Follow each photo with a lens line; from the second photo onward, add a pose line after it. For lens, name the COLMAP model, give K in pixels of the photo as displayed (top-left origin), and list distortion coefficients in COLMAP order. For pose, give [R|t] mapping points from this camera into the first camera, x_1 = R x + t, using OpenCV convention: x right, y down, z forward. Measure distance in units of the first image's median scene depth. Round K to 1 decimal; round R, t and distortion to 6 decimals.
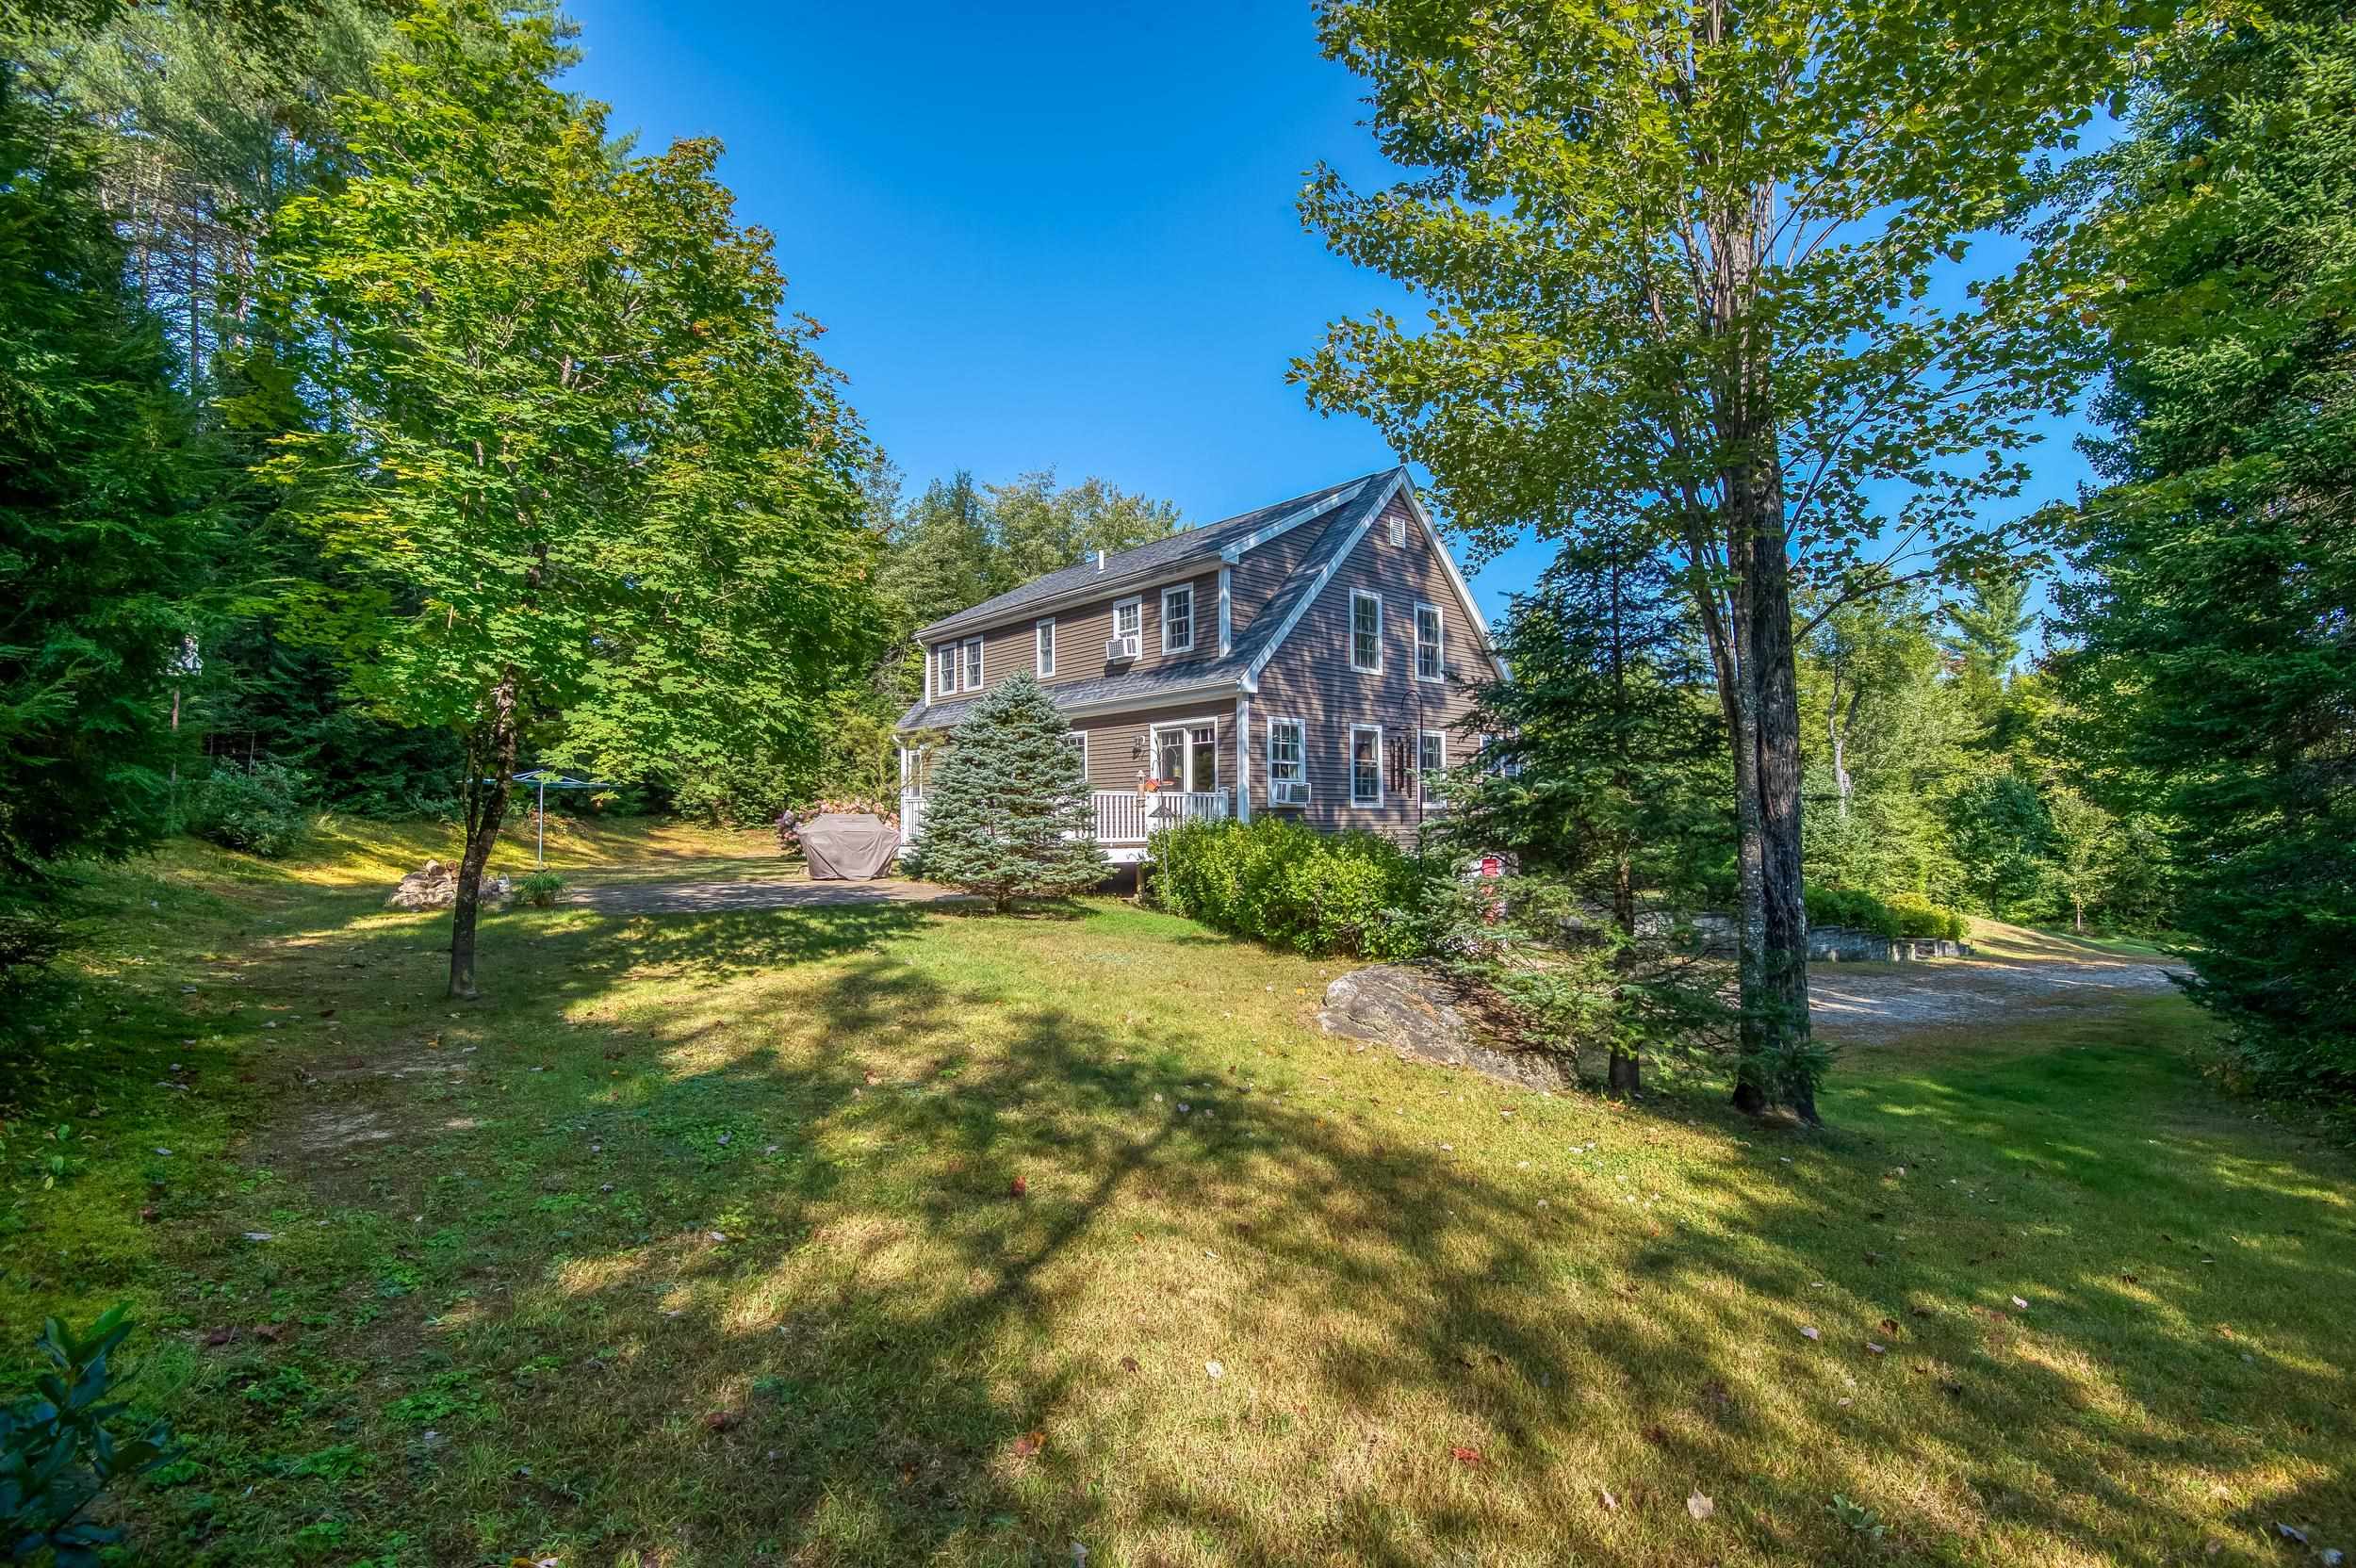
lens RADIAL K [[1148.2, 0, 1180.6], [0, 1148.2, 790.7], [0, 0, 1]] dist [-0.027017, -0.010790]
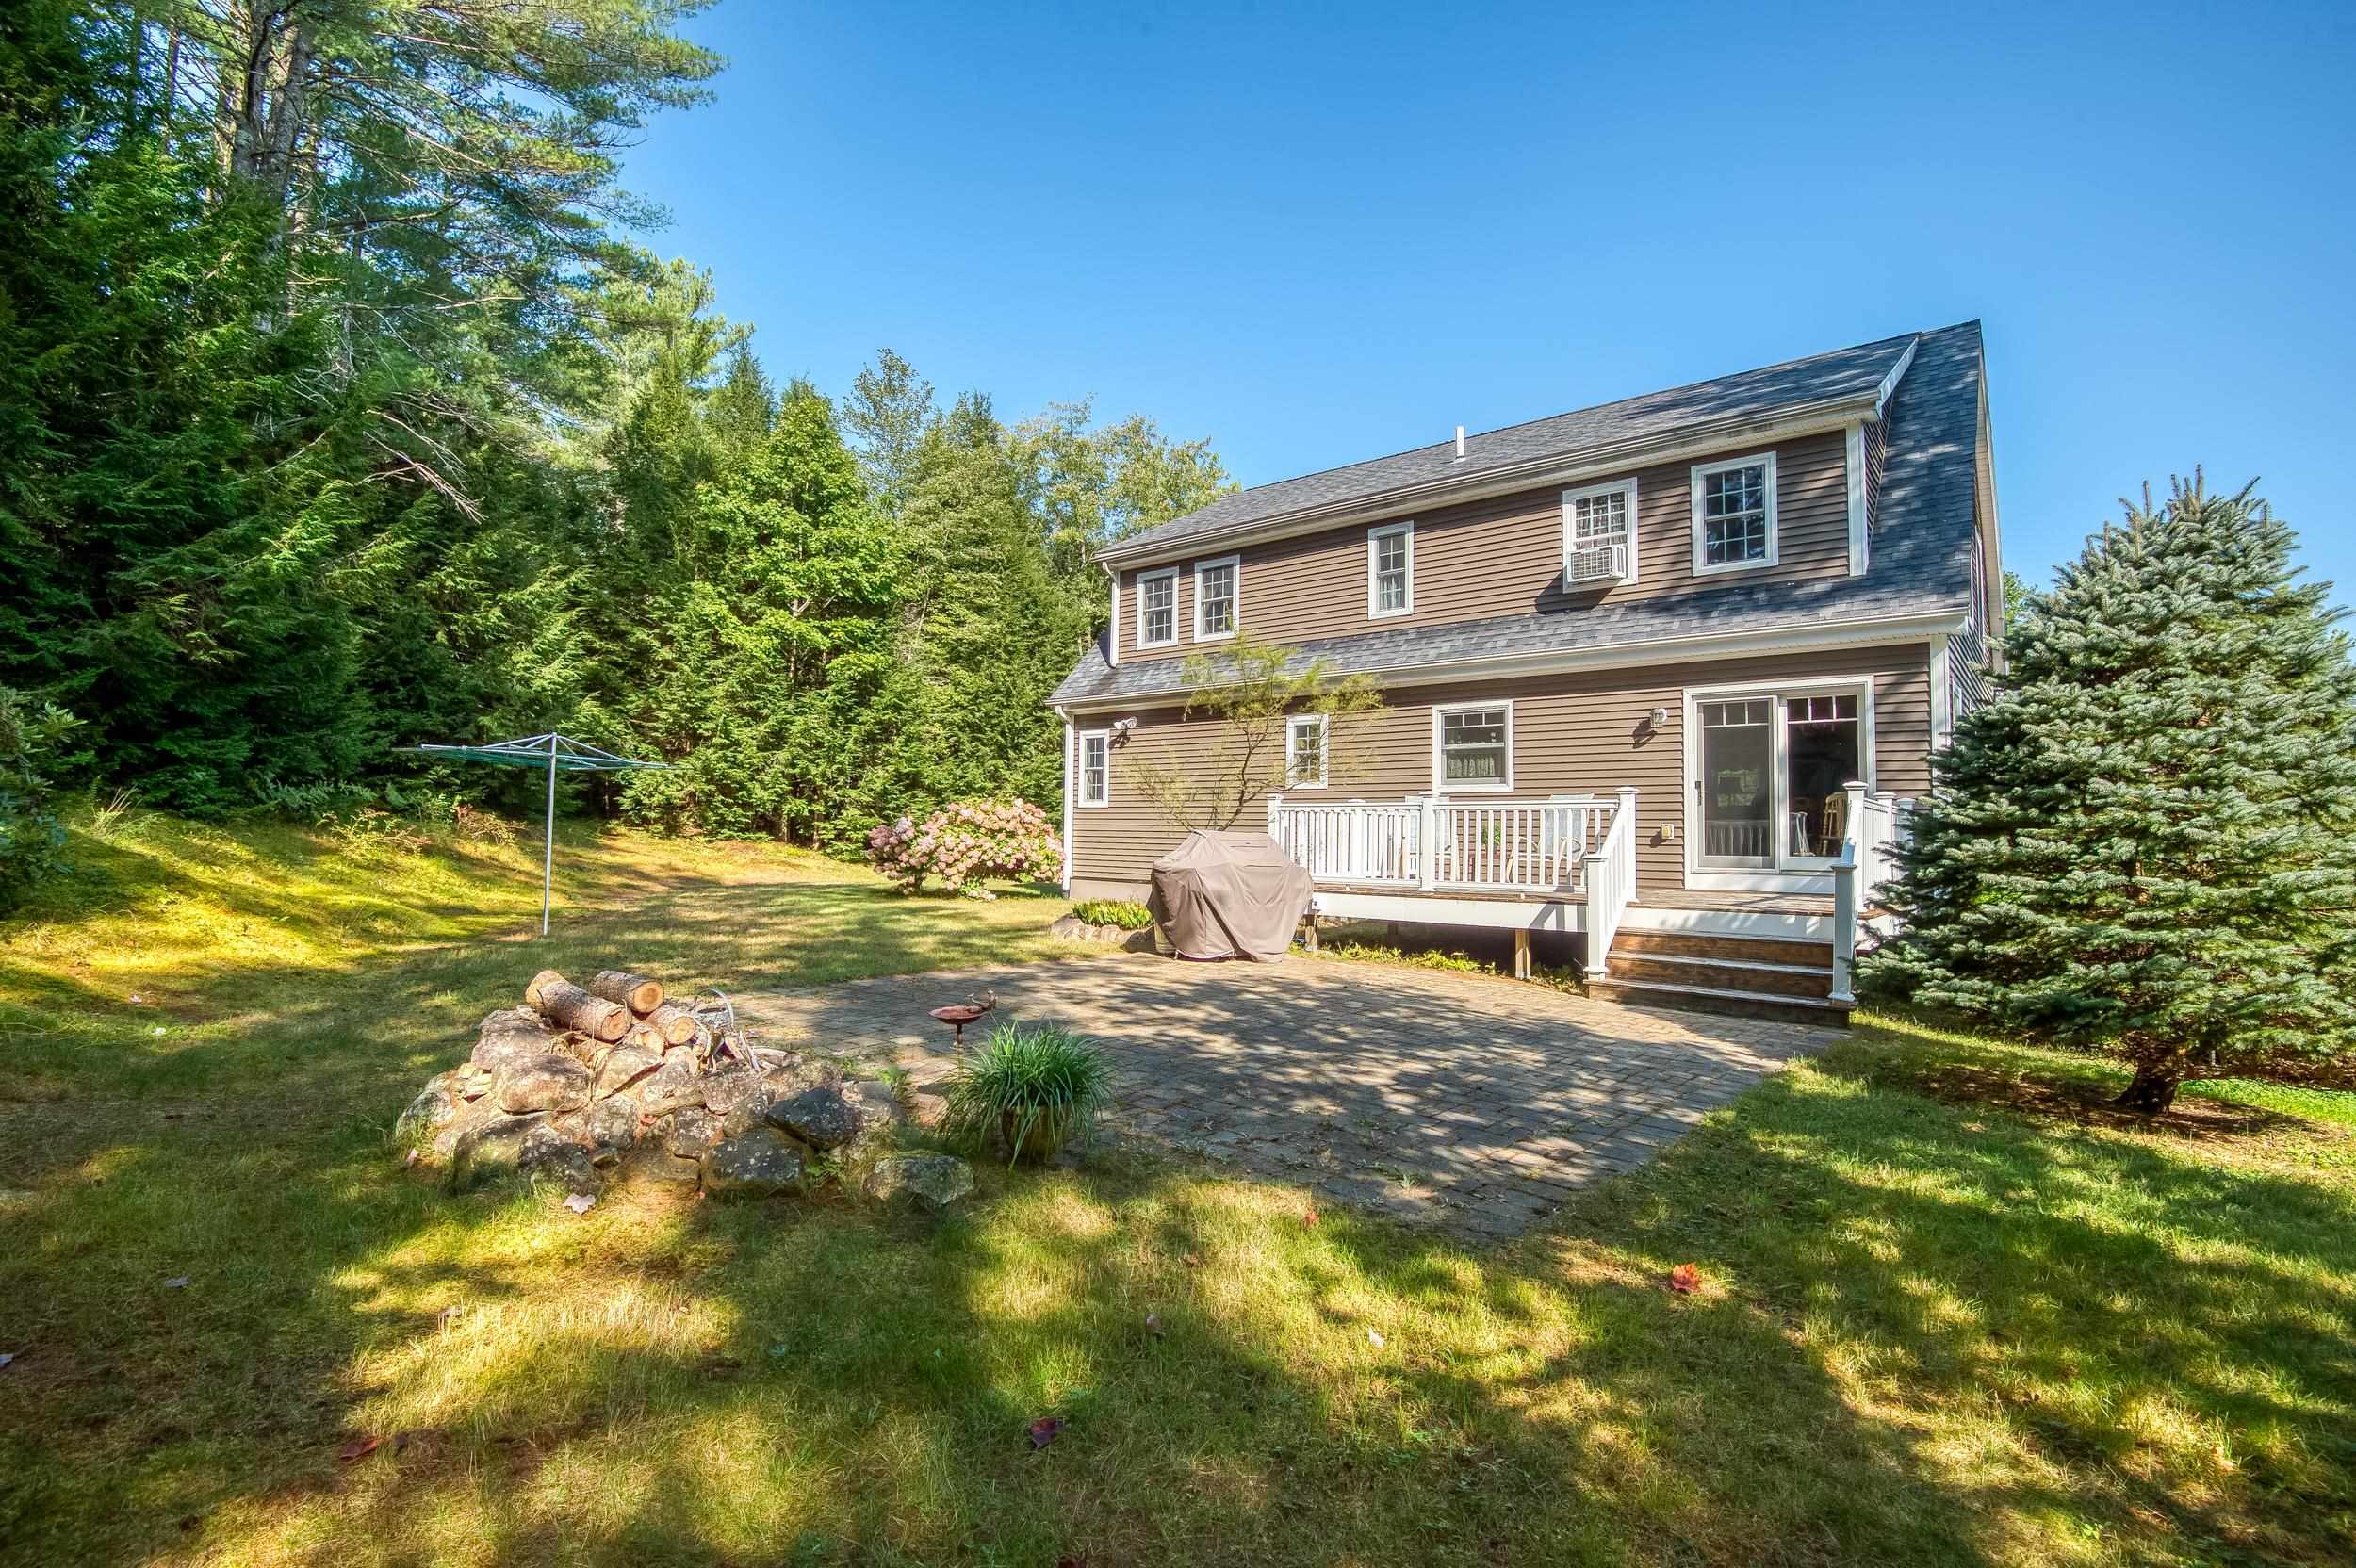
lens RADIAL K [[1148.2, 0, 1169.2], [0, 1148.2, 762.3], [0, 0, 1]] dist [-0.027017, -0.010790]
pose [[0.990544, 0.029967, 0.133881, -0.377229], [-0.025282, 0.999012, -0.036553, 0.007699], [-0.134844, 0.032822, 0.990323, 0.474582]]
